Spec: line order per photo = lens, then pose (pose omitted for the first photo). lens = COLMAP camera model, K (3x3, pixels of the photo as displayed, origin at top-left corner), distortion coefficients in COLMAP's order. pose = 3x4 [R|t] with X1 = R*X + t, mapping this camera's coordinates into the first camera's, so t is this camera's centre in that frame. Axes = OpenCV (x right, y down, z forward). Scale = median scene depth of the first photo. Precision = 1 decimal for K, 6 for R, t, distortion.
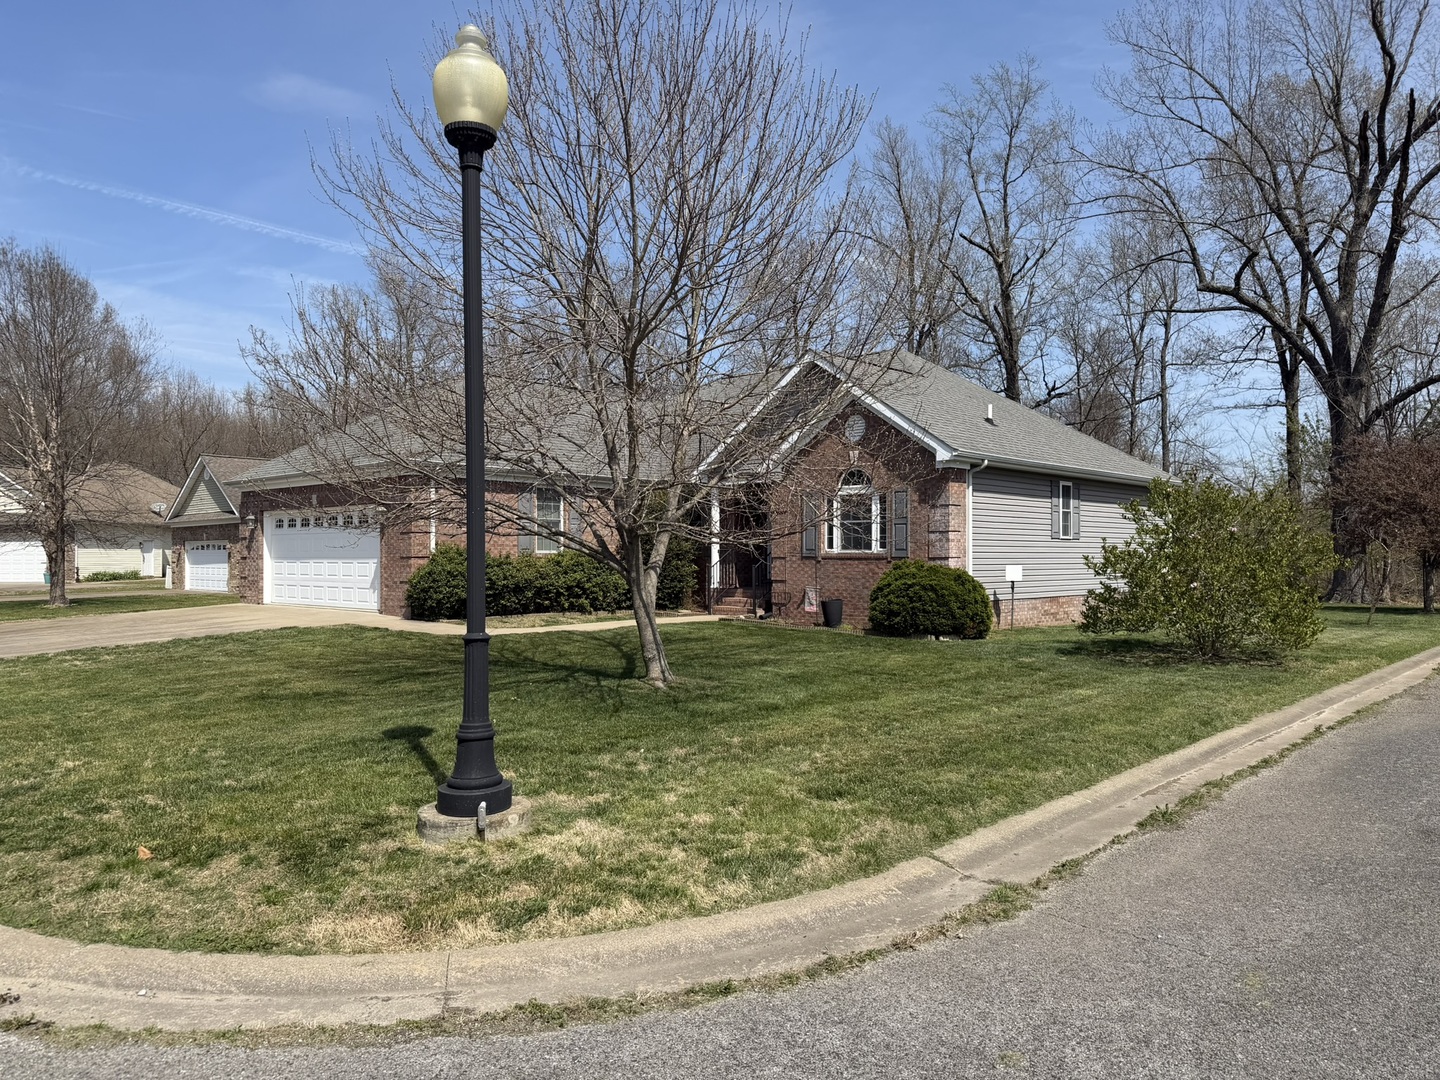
lens RADIAL K [[1002.8, 0, 724.1], [0, 1002.8, 540.0], [0, 0, 1]] dist [0.040070, -0.050312]
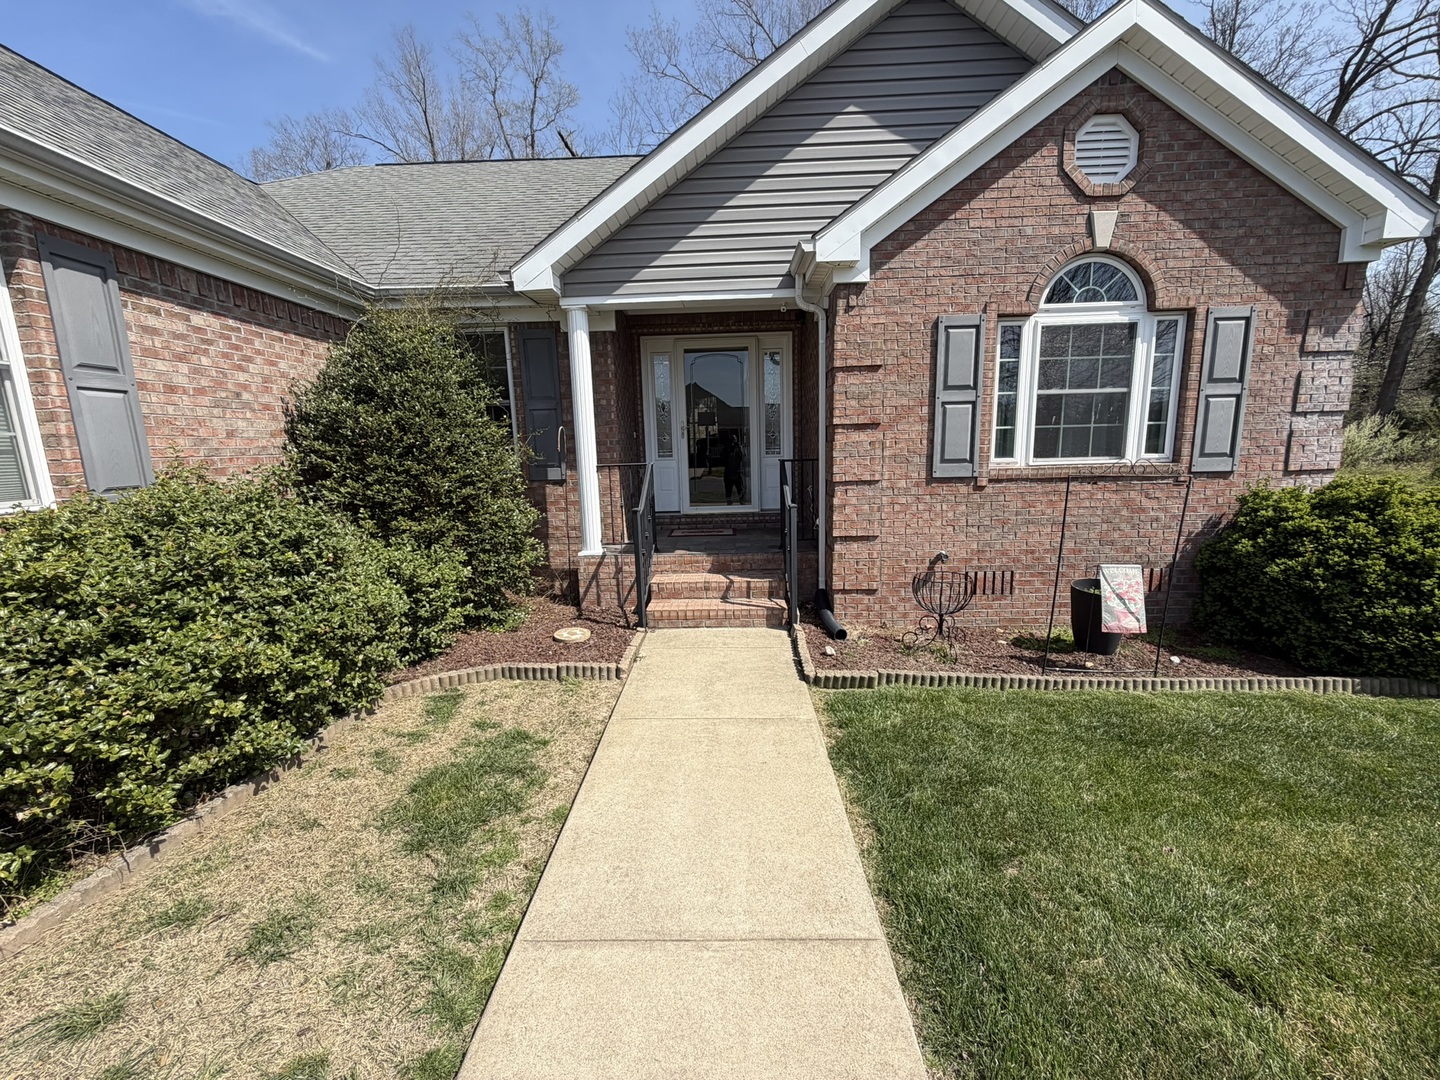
lens RADIAL K [[572.7, 0, 717.0], [0, 572.7, 538.3], [0, 0, 1]] dist [-0.000111, 0.000143]
pose [[0.745002, -0.124957, 0.655254, -0.152193], [0.016015, 0.985365, 0.169702, -0.000458], [-0.666870, -0.115935, 0.736101, 0.905306]]
